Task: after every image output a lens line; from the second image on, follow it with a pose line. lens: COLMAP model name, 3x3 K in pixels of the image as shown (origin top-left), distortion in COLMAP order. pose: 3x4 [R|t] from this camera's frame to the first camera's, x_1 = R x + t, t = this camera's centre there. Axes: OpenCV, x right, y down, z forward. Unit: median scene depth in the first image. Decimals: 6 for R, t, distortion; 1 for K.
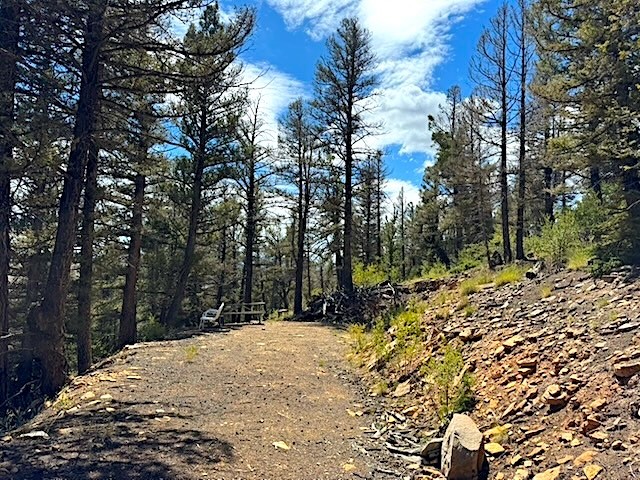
lens RADIAL K [[466.7, 0, 315.4], [0, 466.7, 244.7], [0, 0, 1]] dist [0.029929, -0.006044]
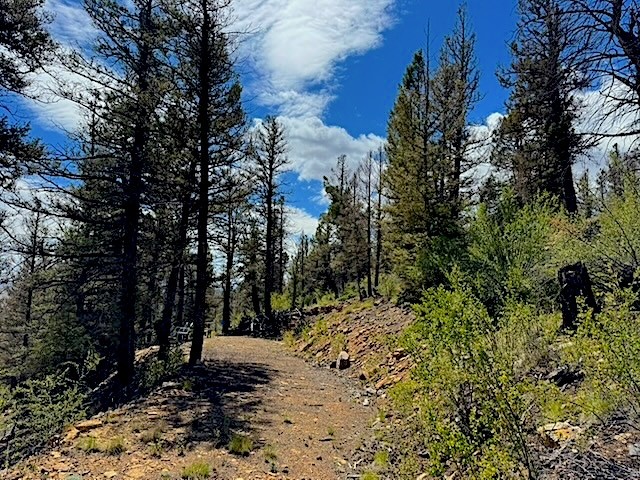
lens RADIAL K [[466.7, 0, 320.5], [0, 466.7, 236.0], [0, 0, 1]] dist [0.029929, -0.006044]
pose [[0.970336, 0.035266, 0.239175, -0.106128], [-0.018425, 0.997214, -0.072288, -0.030536], [-0.241058, 0.065737, 0.968282, -0.355981]]
